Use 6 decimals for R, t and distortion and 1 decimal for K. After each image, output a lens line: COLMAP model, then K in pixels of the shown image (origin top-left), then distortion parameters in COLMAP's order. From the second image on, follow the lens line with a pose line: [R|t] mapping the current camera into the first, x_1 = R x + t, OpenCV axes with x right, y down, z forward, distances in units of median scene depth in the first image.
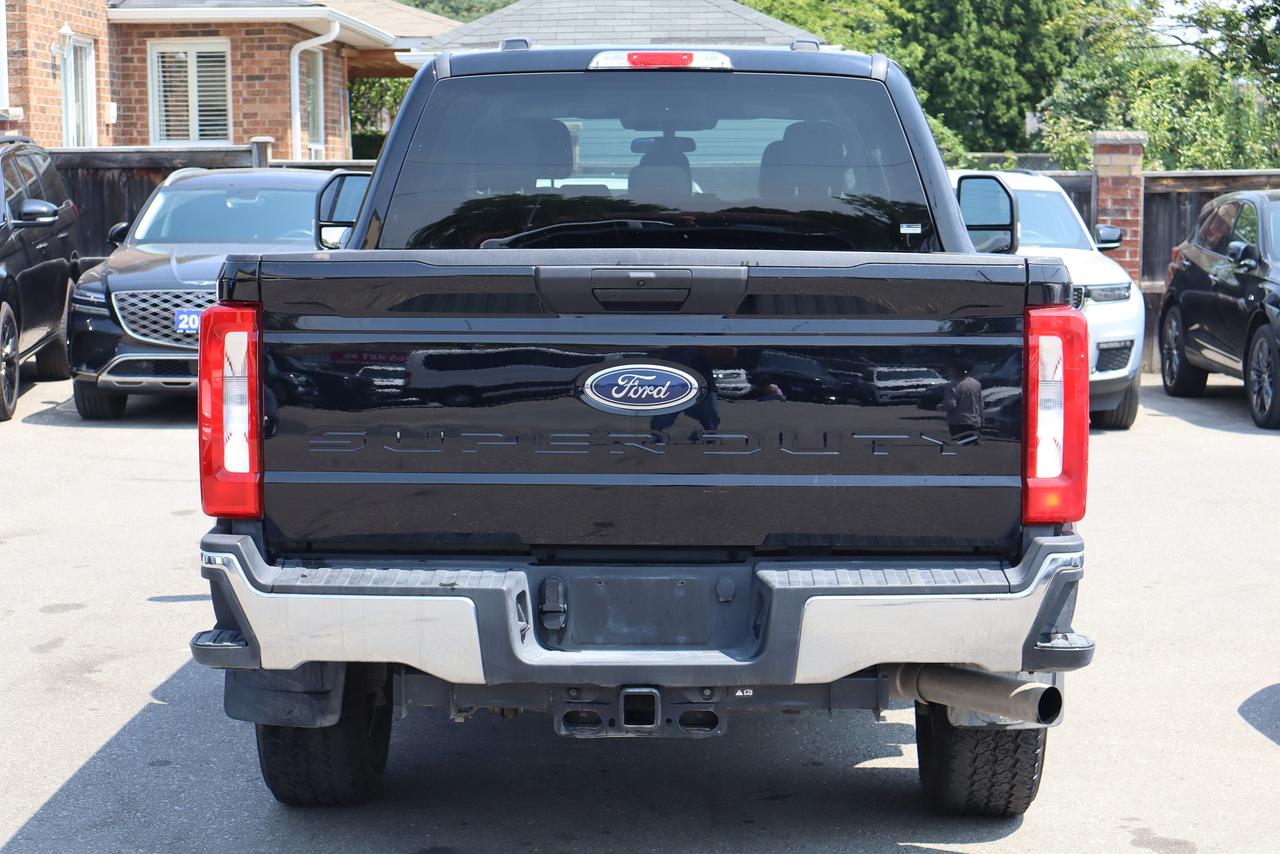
lens RADIAL K [[2514.0, 0, 640.0], [0, 2514.0, 427.0], [0, 0, 1]] dist [0.004118, -0.123976]
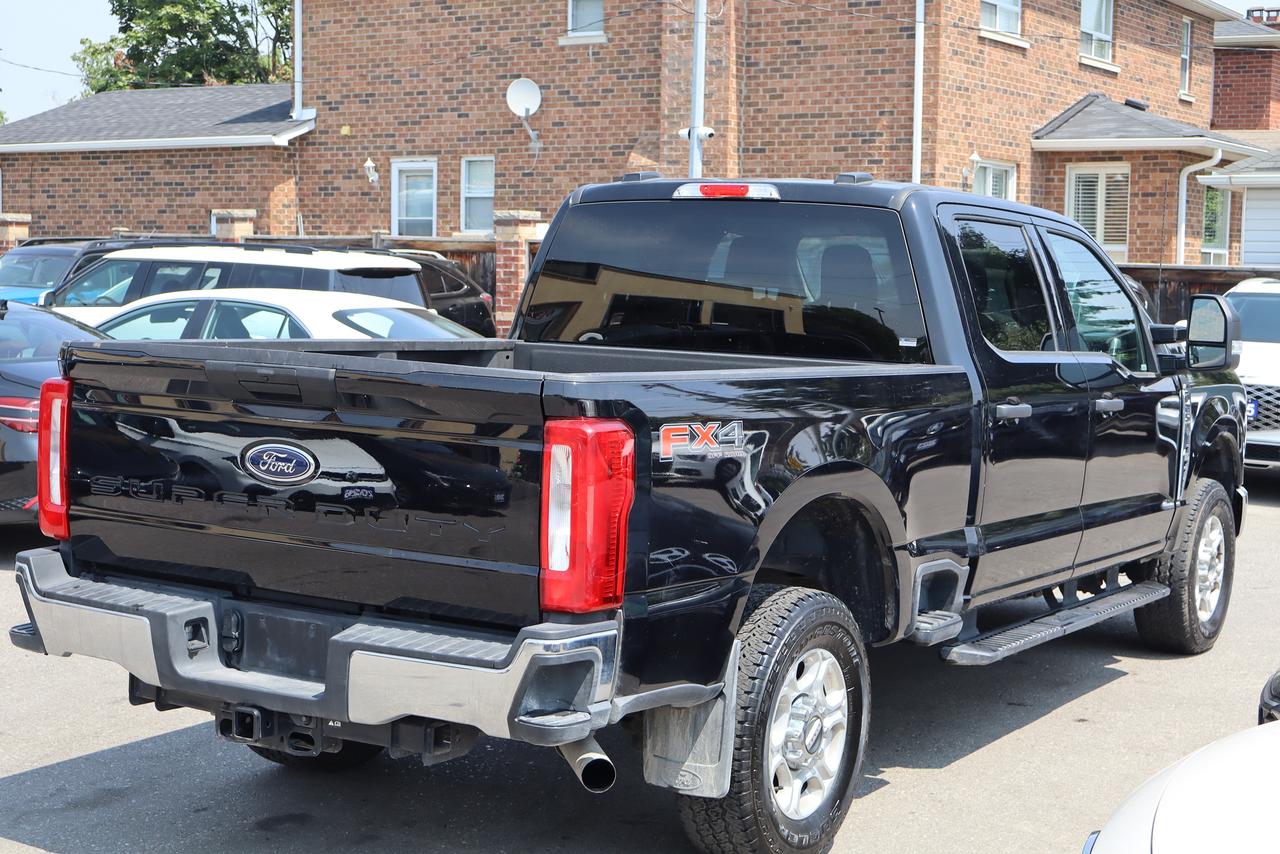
lens RADIAL K [[1947.0, 0, 640.0], [0, 1947.0, 427.0], [0, 0, 1]] dist [-0.000703, -0.042956]
pose [[0.862436, 0.066007, -0.501844, 0.184359], [-0.074495, 0.997216, 0.003142, -0.014511], [0.500654, 0.034675, 0.864953, 0.078622]]
